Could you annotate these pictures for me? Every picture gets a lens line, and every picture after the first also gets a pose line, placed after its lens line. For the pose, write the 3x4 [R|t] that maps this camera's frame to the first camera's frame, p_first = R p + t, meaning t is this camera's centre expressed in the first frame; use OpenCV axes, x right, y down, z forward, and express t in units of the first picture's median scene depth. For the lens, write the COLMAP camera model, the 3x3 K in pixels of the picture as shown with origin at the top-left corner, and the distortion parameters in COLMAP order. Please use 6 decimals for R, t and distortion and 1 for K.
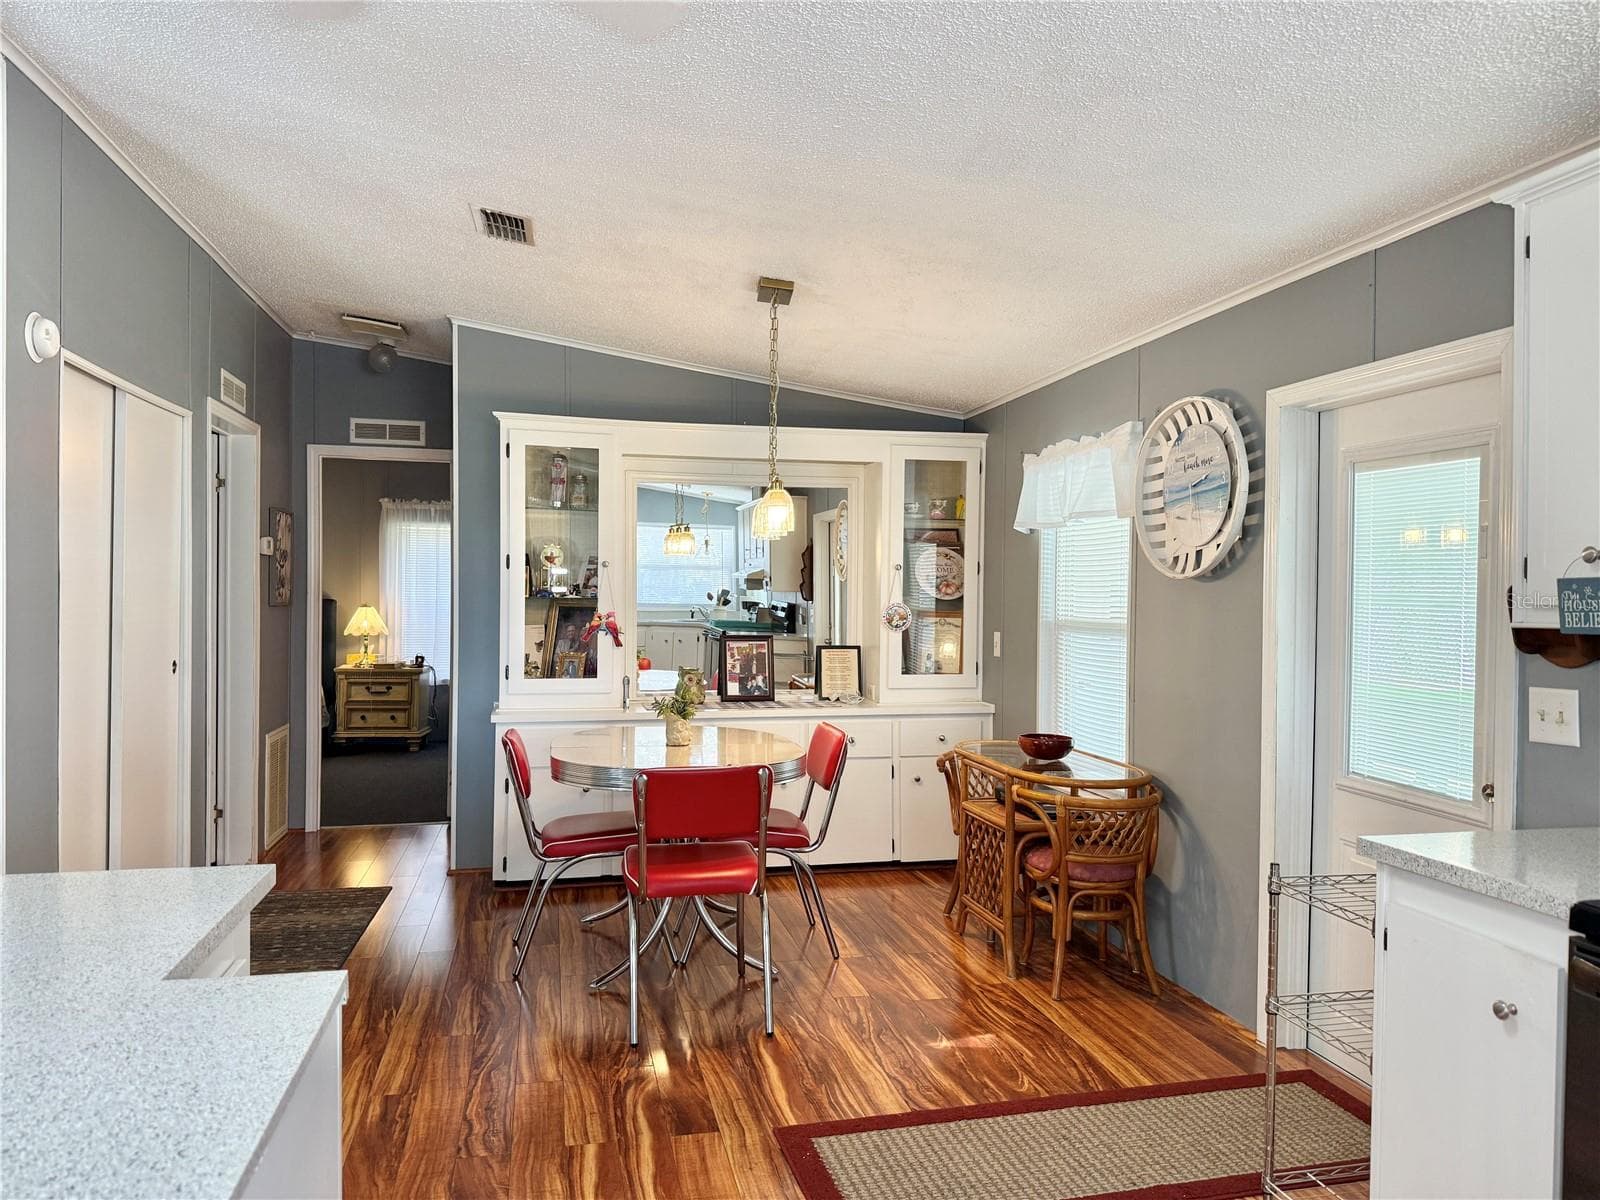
lens RADIAL K [[1105.2, 0, 800.0], [0, 1105.2, 600.0], [0, 0, 1]] dist [0.156097, -0.182649]
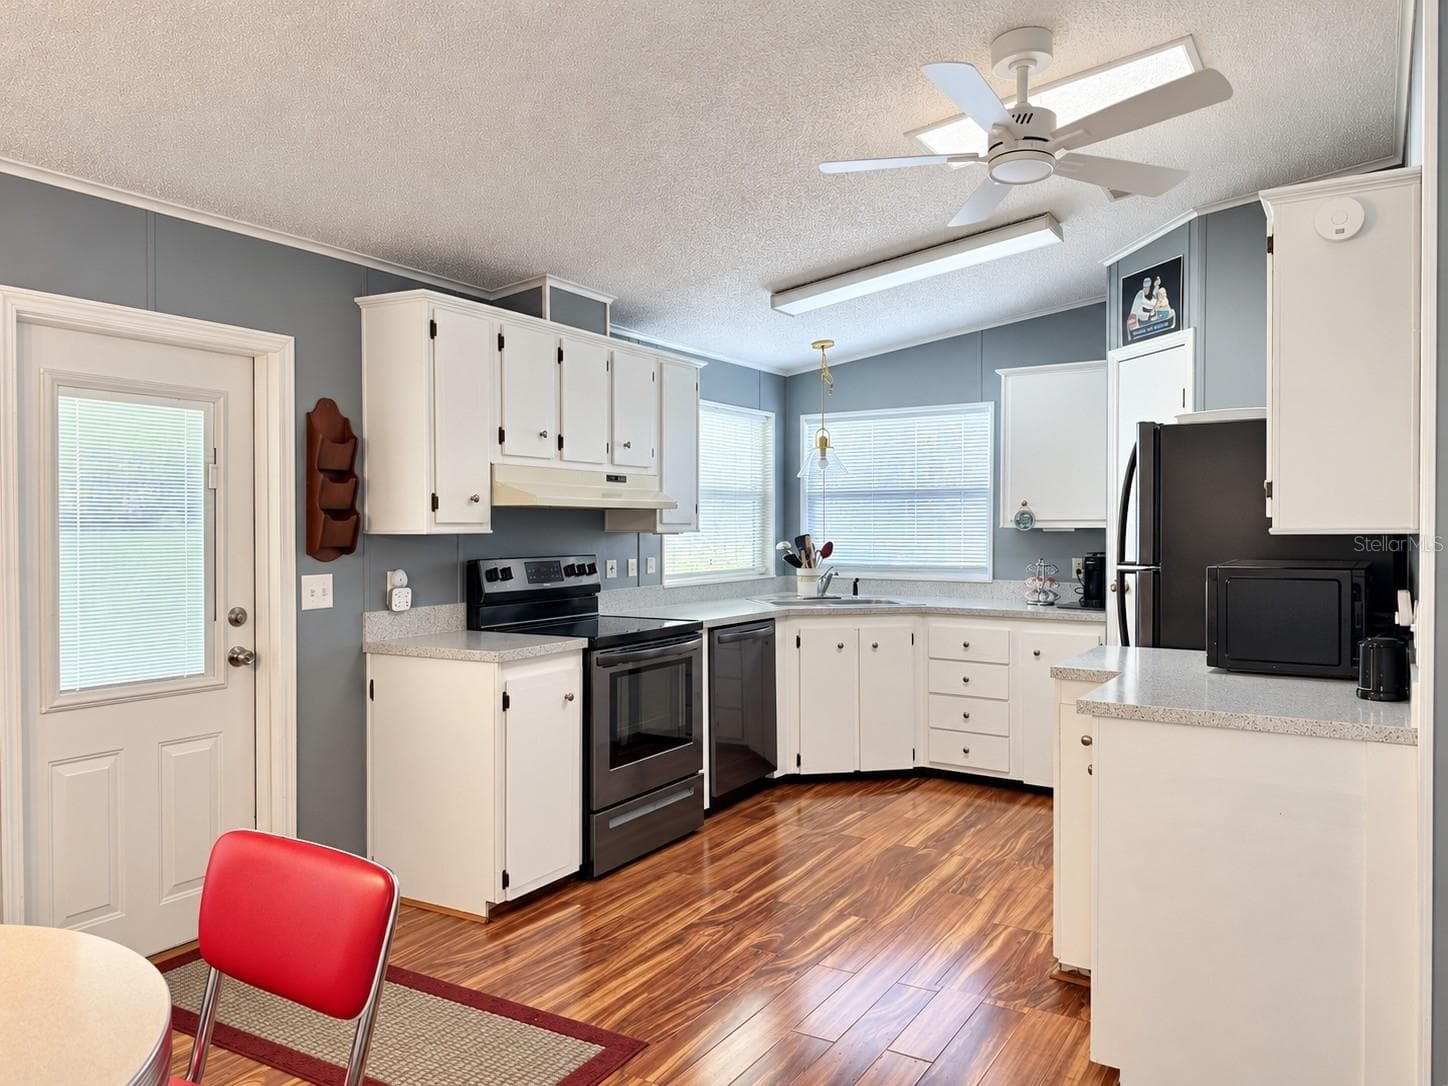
lens RADIAL K [[1031.3, 0, 724.0], [0, 1031.3, 543.0], [0, 0, 1]] dist [0.135825, -0.211385]
pose [[-0.722517, -0.019901, 0.691066, -0.438423], [0.002422, 0.999507, 0.031316, -0.006128], [-0.691349, 0.024300, -0.722113, 0.945955]]
